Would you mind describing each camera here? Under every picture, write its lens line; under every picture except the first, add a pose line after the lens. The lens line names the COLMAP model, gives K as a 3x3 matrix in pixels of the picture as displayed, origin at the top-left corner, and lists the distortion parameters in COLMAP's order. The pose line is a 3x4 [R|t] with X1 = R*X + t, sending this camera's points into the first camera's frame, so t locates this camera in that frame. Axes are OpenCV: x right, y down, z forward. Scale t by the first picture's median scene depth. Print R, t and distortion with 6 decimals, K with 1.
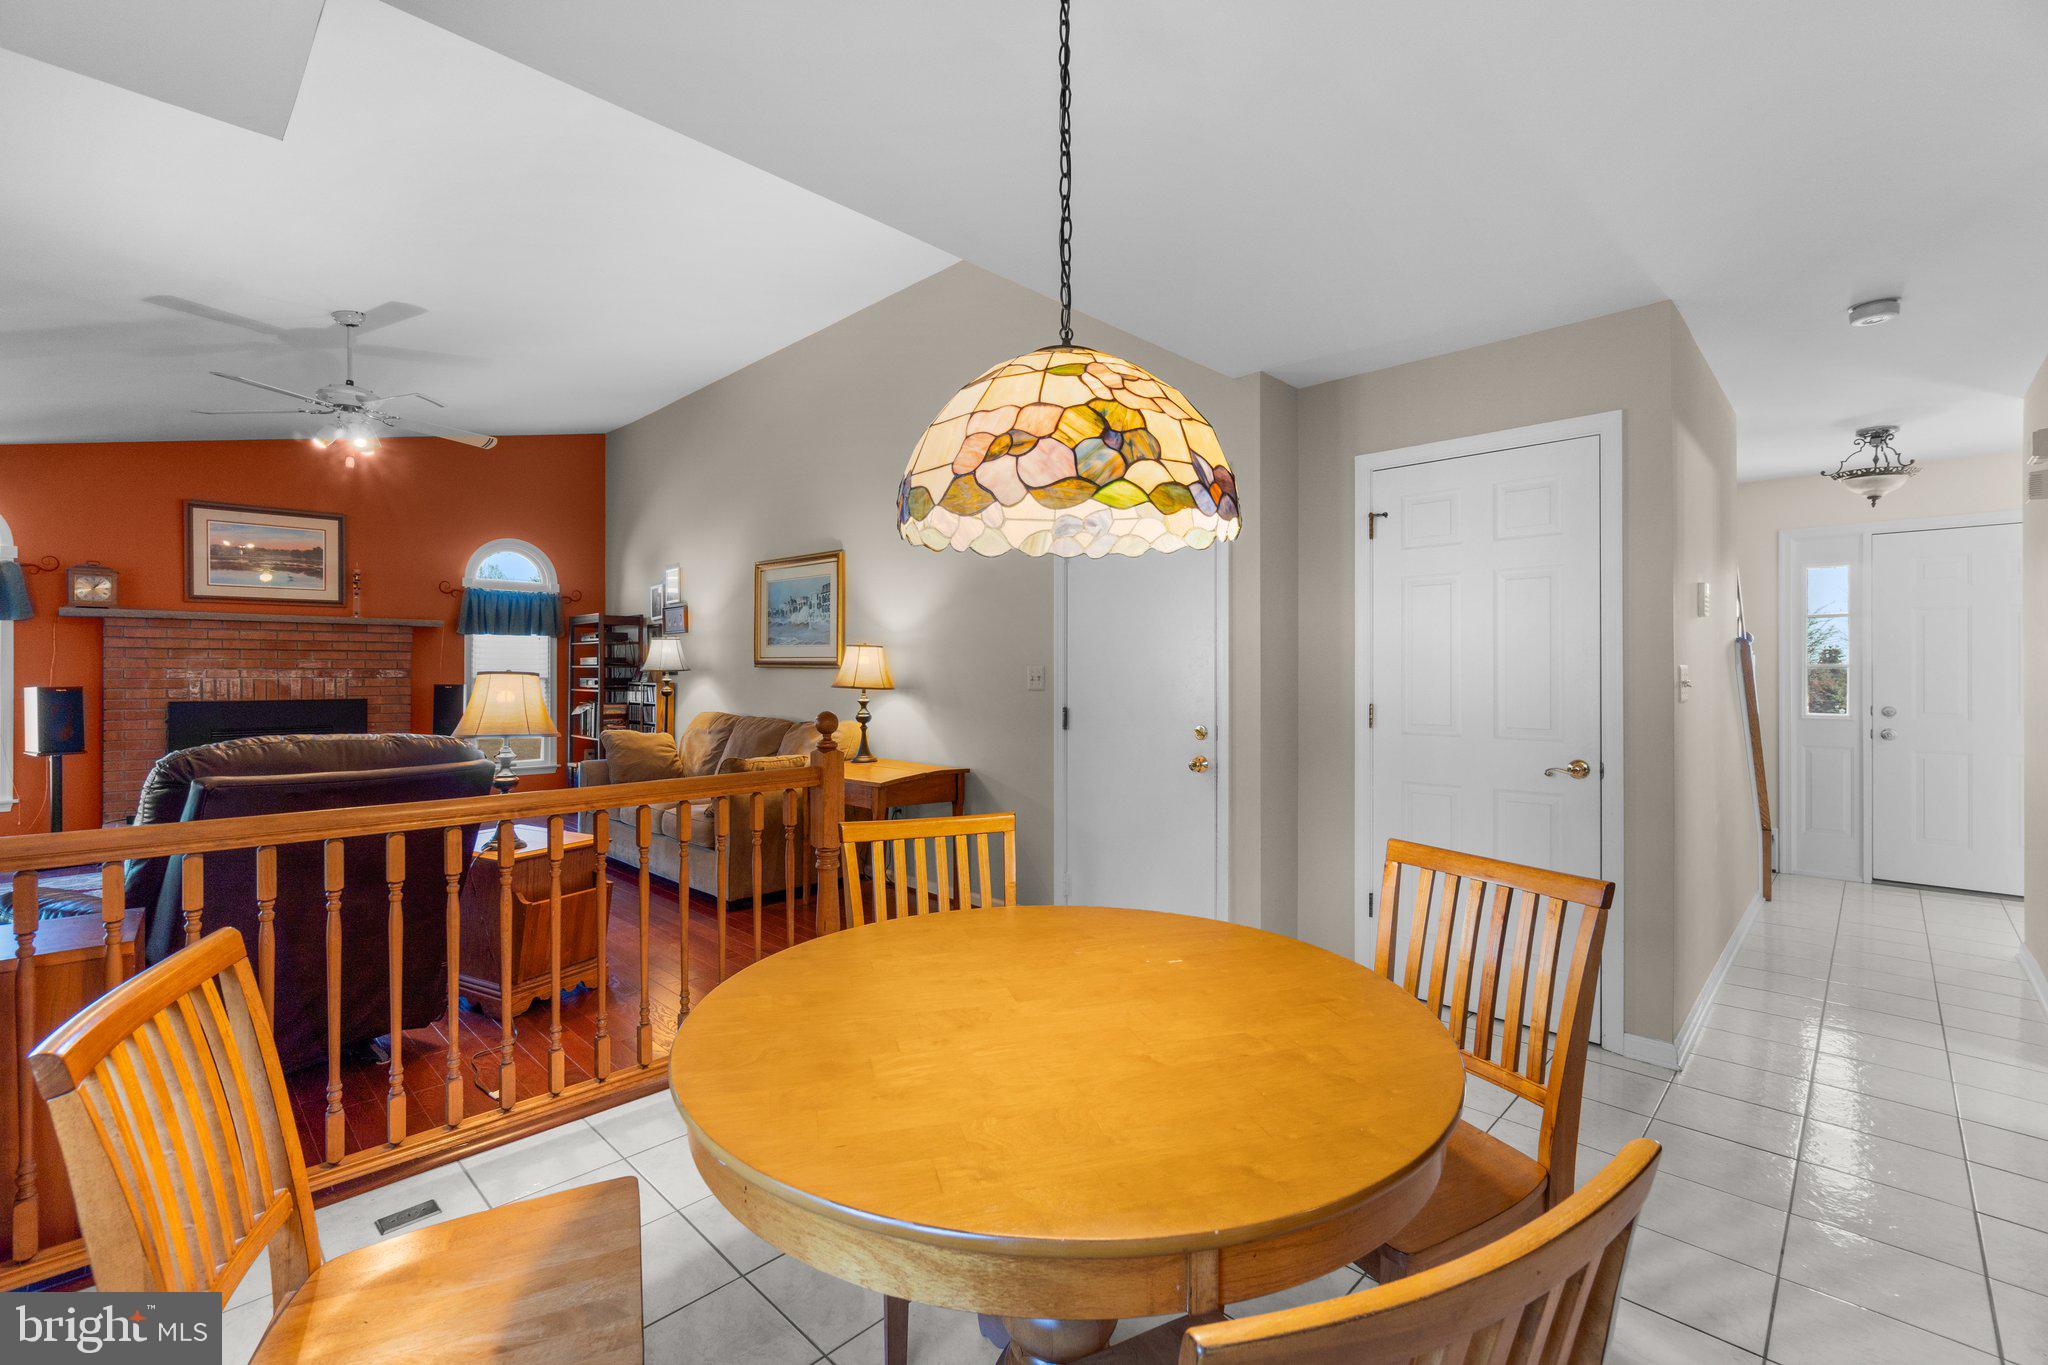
lens RADIAL K [[878.3, 0, 982.8], [0, 878.3, 681.0], [0, 0, 1]] dist [-0.004524, -0.000203]
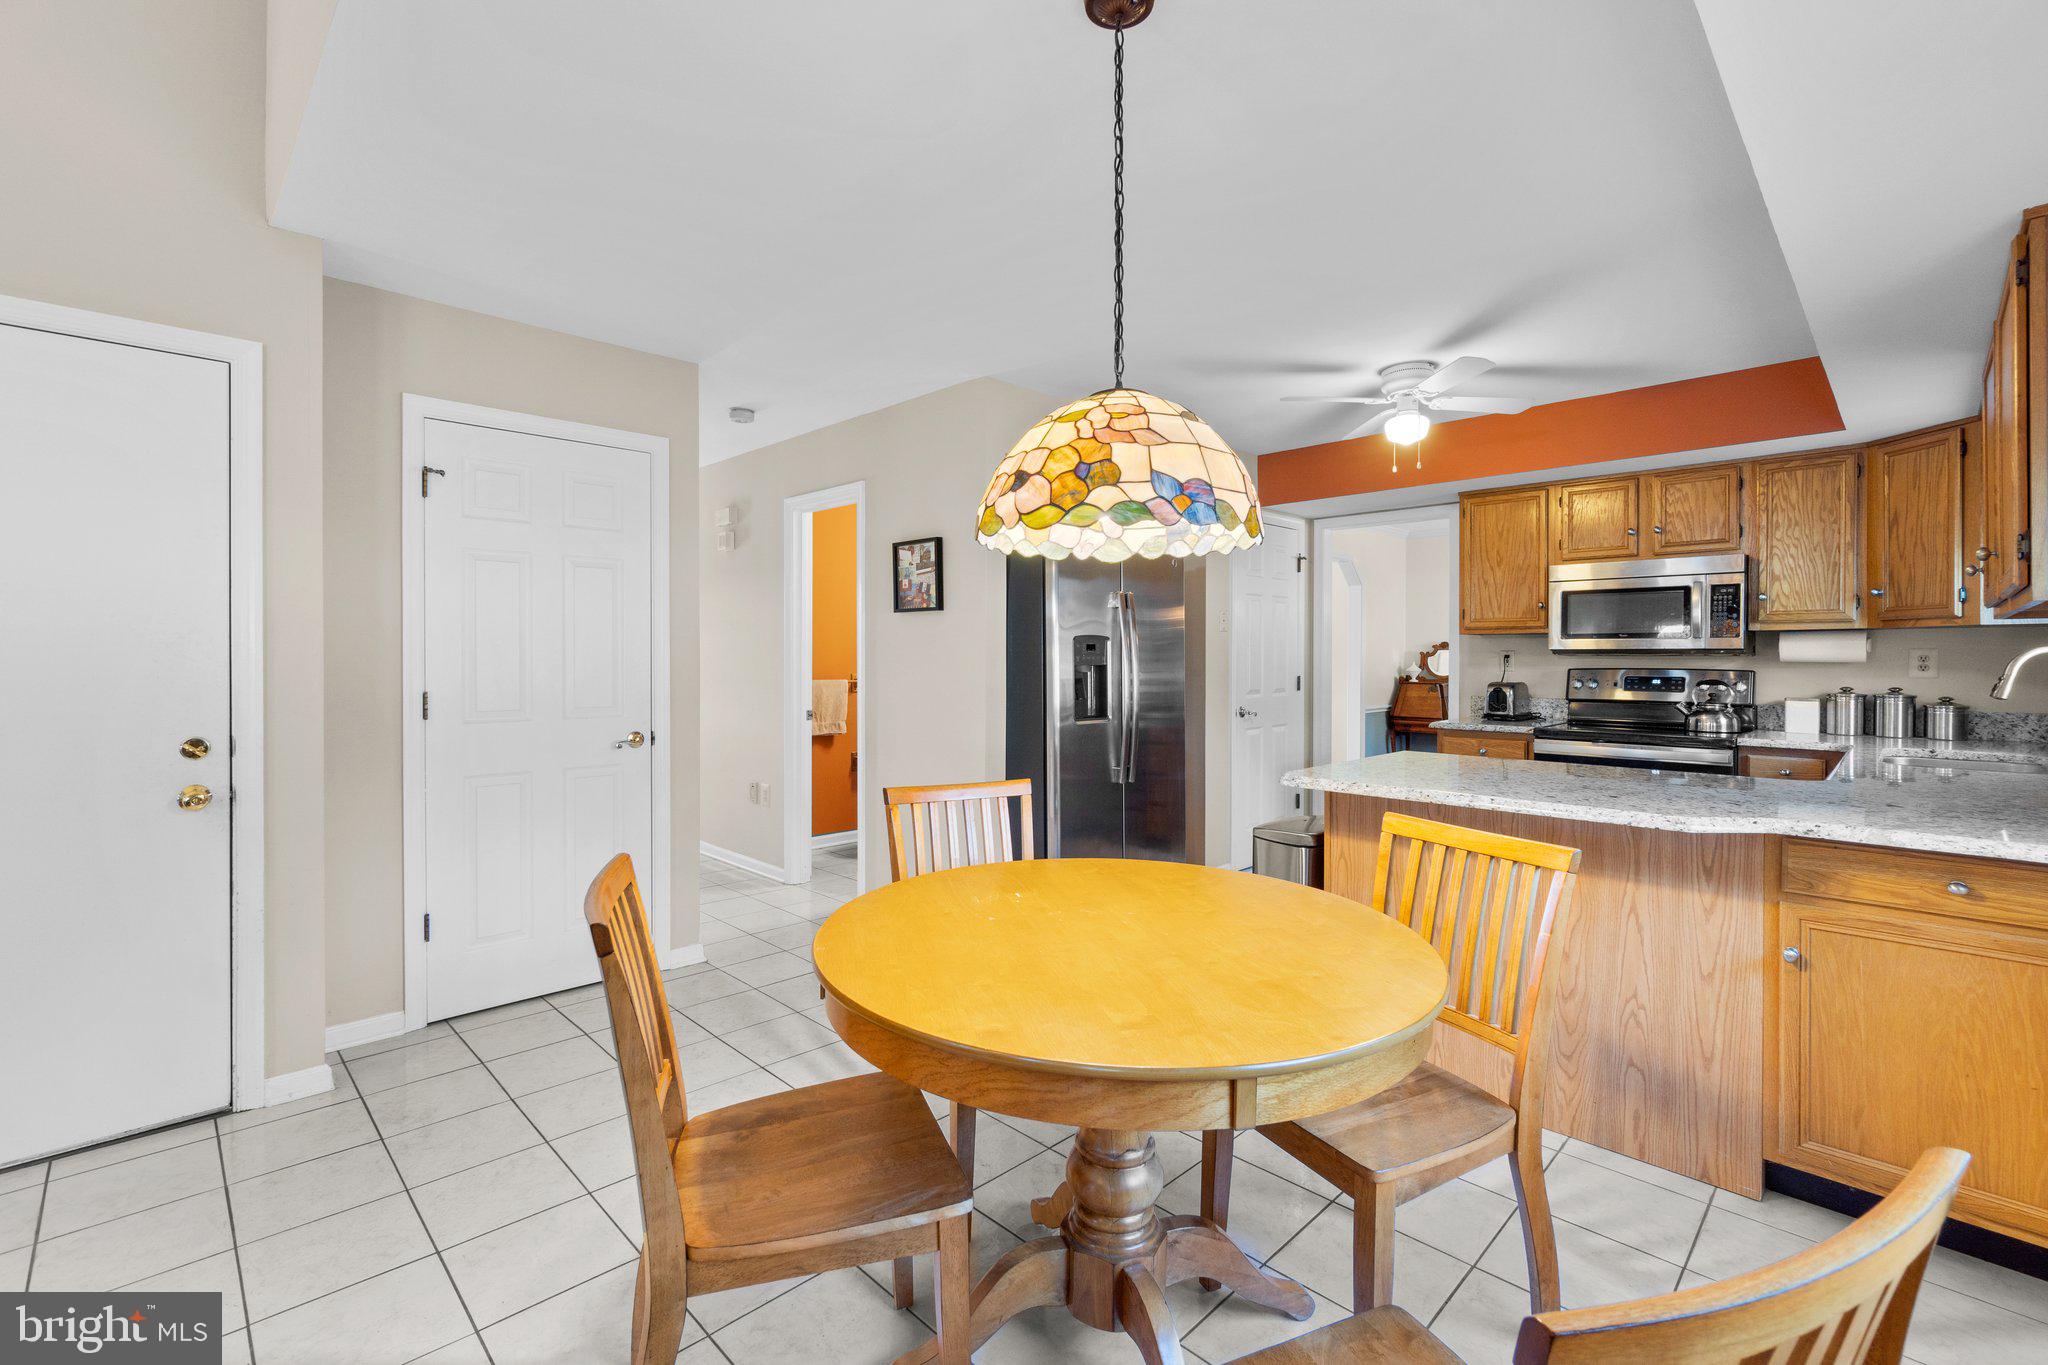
lens RADIAL K [[878.3, 0, 1041.0], [0, 878.3, 651.7], [0, 0, 1]] dist [-0.004524, -0.000203]
pose [[-0.023226, 0.004923, 0.999718, -0.225078], [0.006914, 0.999965, -0.004764, -0.002041], [-0.999706, 0.006801, -0.023259, 0.227213]]
